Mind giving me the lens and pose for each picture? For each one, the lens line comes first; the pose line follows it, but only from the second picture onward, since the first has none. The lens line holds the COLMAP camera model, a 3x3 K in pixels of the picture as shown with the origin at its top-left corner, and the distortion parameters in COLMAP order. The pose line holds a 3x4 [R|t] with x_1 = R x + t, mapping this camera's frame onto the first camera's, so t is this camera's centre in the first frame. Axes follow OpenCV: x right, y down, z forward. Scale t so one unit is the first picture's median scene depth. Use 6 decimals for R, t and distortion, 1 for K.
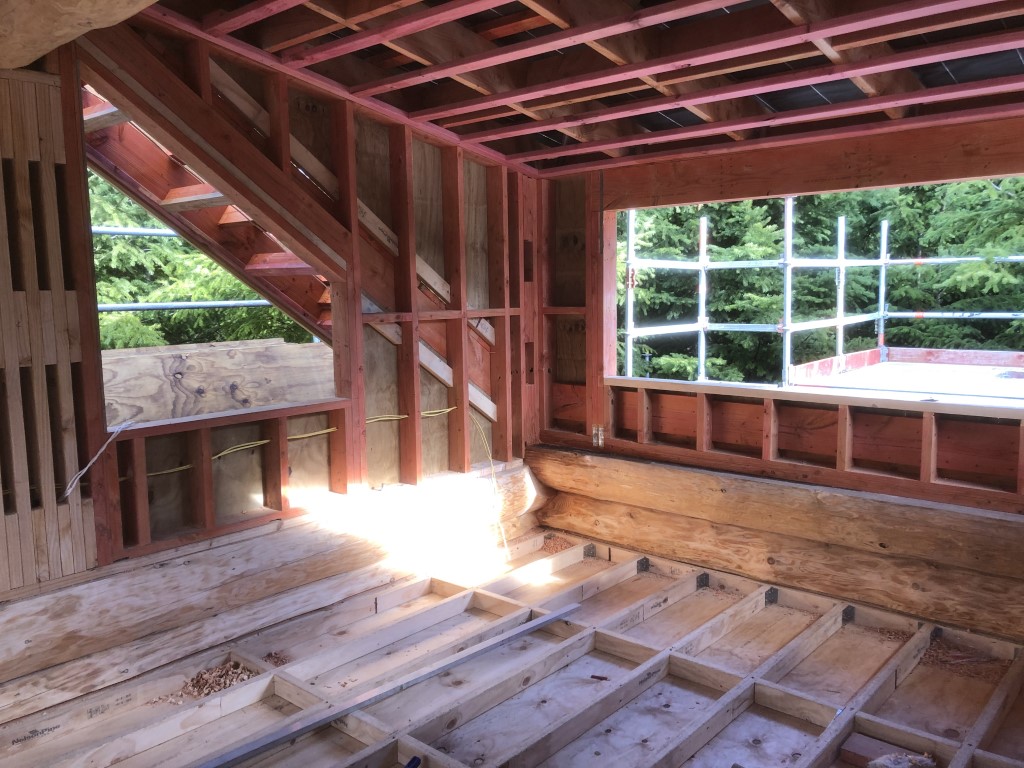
lens RADIAL K [[835.3, 0, 513.8], [0, 835.3, 387.9], [0, 0, 1]] dist [0.016674, 0.007103]
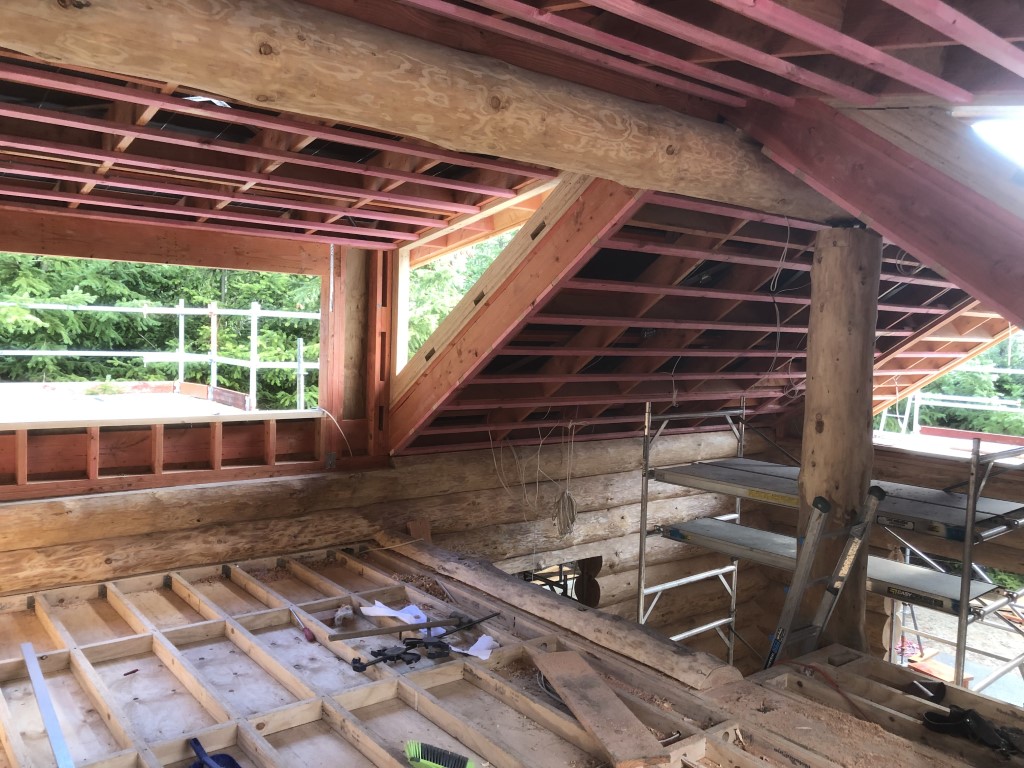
lens RADIAL K [[835.3, 0, 510.7], [0, 835.3, 384.4], [0, 0, 1]] dist [0.016674, 0.007103]
pose [[0.165004, -0.044372, 0.985294, -0.830413], [0.084124, 0.995980, 0.030765, -0.036476], [-0.982699, 0.077810, 0.168073, 0.230031]]
